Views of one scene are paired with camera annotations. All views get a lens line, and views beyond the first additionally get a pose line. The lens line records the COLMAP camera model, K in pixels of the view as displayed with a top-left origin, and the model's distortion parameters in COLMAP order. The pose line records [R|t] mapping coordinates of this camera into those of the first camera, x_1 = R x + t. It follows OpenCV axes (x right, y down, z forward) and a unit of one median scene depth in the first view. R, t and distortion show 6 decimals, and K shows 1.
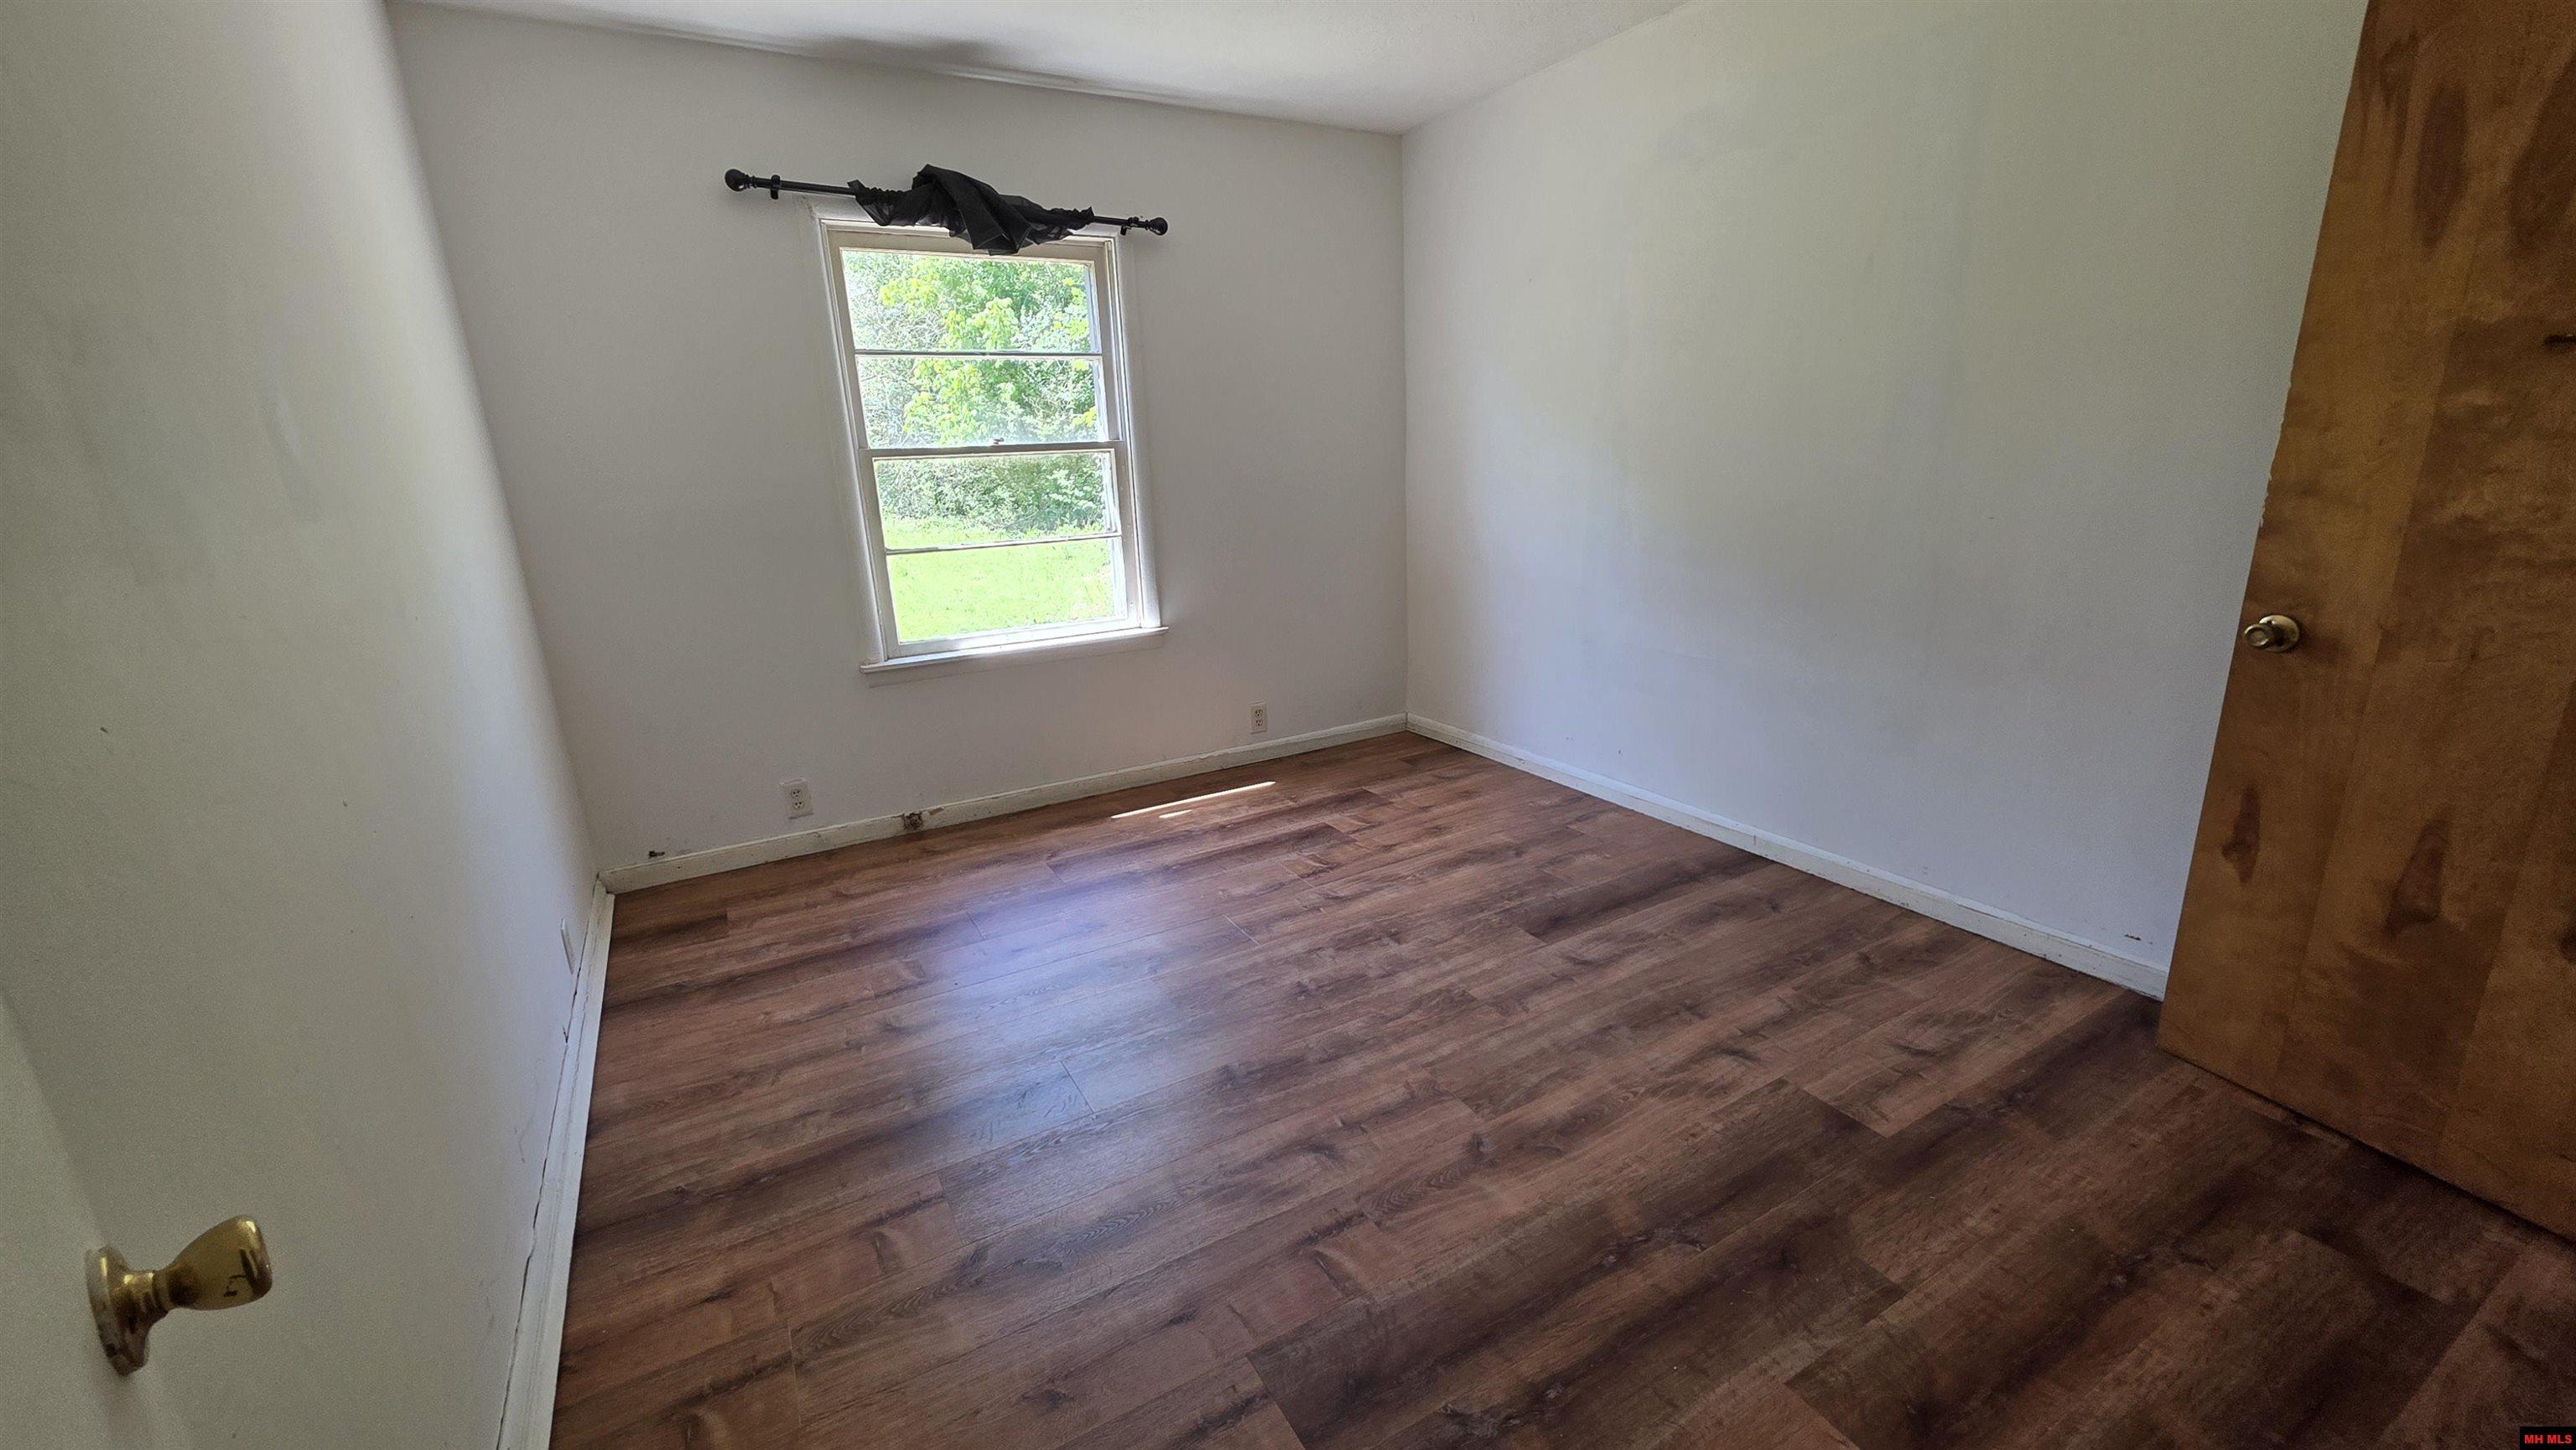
lens RADIAL K [[1029.5, 0, 1300.2], [0, 1029.5, 733.8], [0, 0, 1]] dist [0.003910, 0.000722]
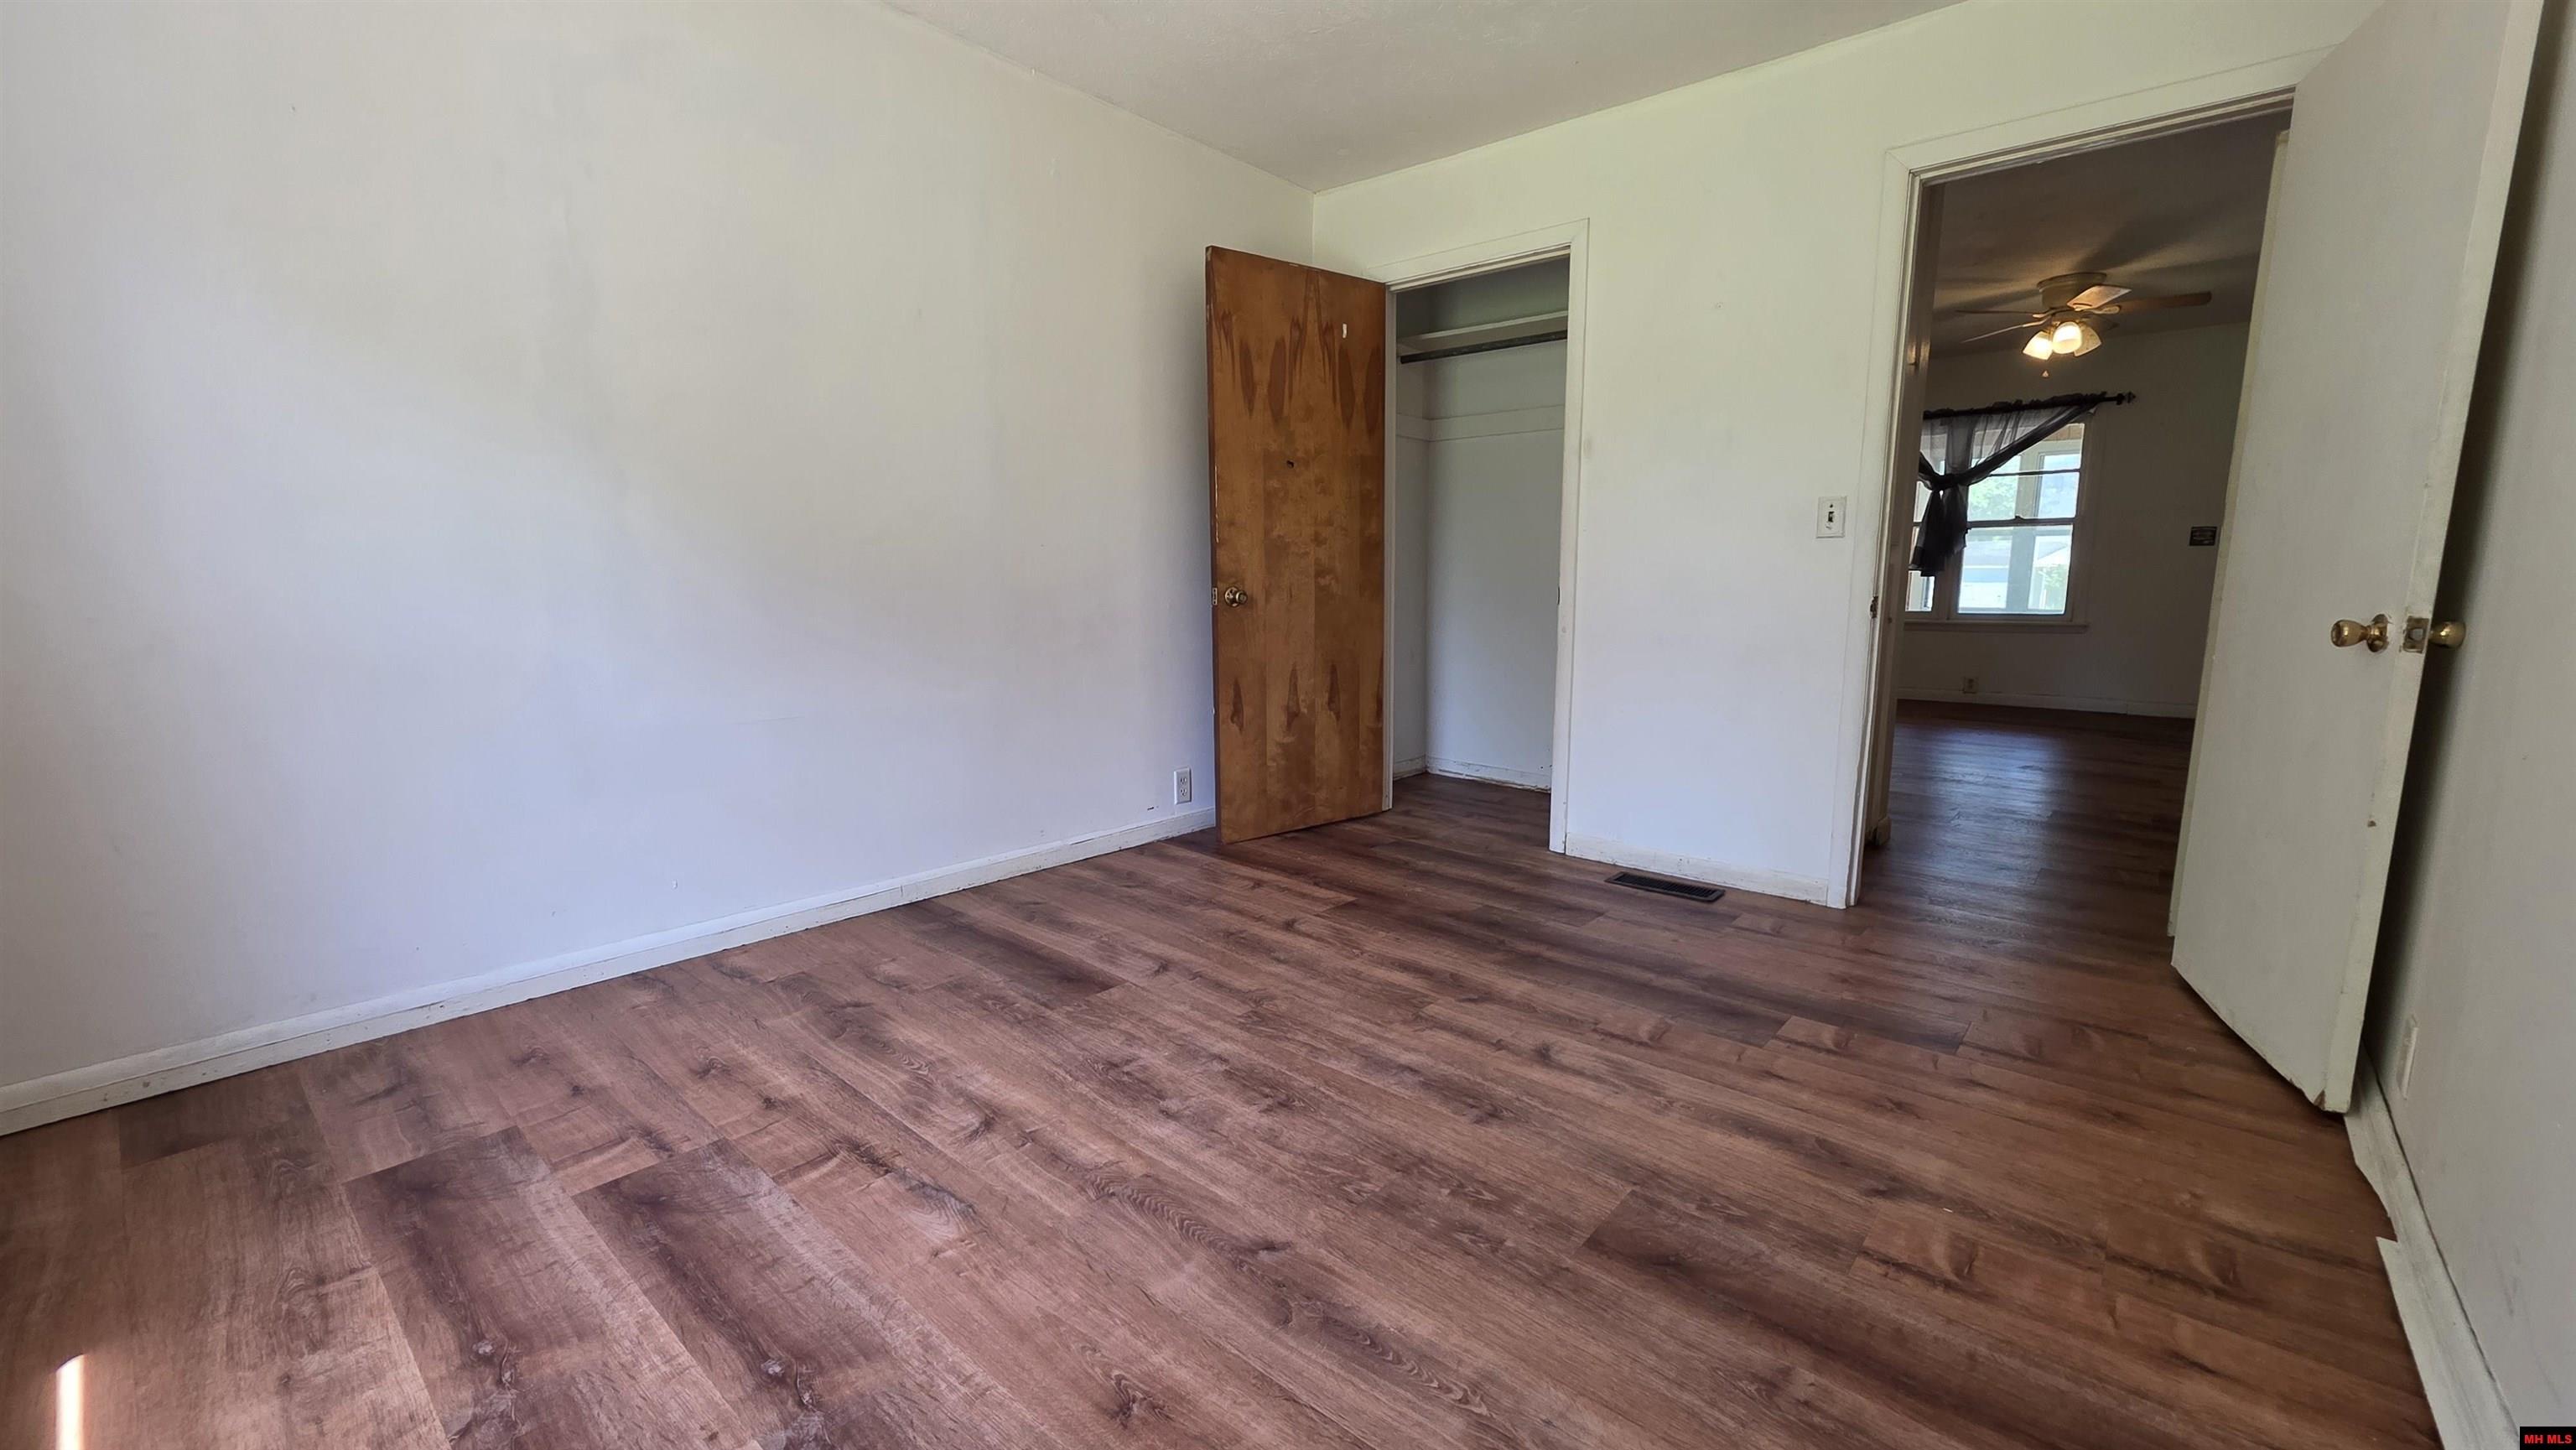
lens RADIAL K [[1027.1, 0, 1298.5], [0, 1027.1, 735.3], [0, 0, 1]] dist [0.003045, -0.000260]
pose [[-0.330286, -0.107289, 0.937763, -0.707641], [0.265732, 0.942763, 0.201453, -0.160129], [-0.905703, 0.315731, -0.282871, 1.167260]]
